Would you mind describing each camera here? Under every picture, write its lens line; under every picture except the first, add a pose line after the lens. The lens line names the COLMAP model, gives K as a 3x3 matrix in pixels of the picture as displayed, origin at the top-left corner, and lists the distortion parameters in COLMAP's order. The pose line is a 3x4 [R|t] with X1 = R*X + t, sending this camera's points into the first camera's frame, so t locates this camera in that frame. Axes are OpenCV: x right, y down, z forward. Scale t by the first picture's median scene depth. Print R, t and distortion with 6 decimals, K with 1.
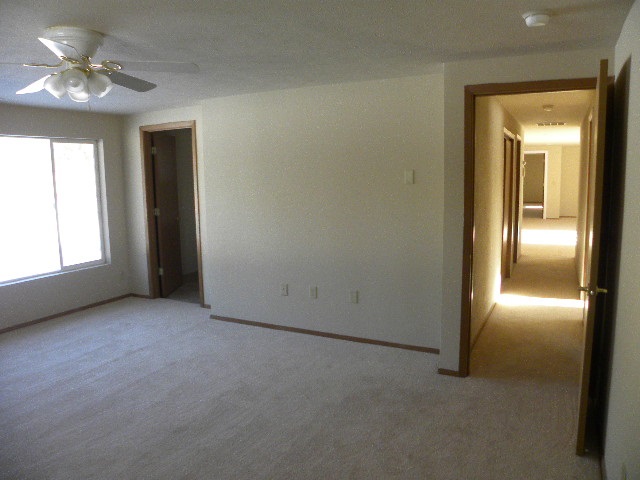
lens RADIAL K [[483.0, 0, 324.6], [0, 483.0, 241.1], [0, 0, 1]] dist [-0.146857, 0.076729]
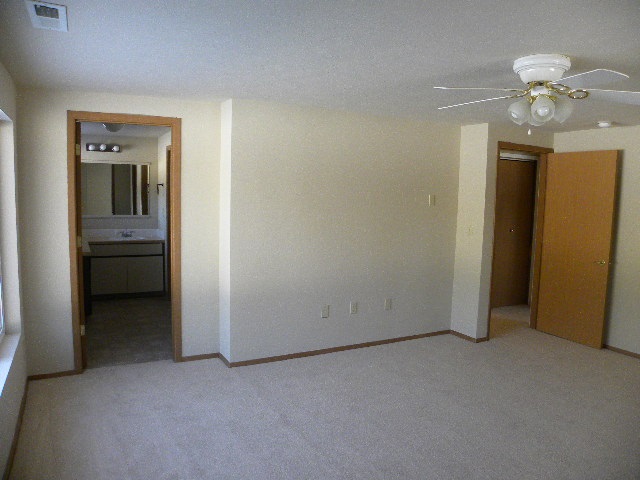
lens RADIAL K [[483.0, 0, 324.6], [0, 483.0, 241.1], [0, 0, 1]] dist [-0.146857, 0.076729]
pose [[0.559706, -0.051206, 0.827108, -0.781404], [0.080203, 0.996751, 0.007435, -0.043849], [-0.824801, 0.062175, 0.561994, 0.387753]]
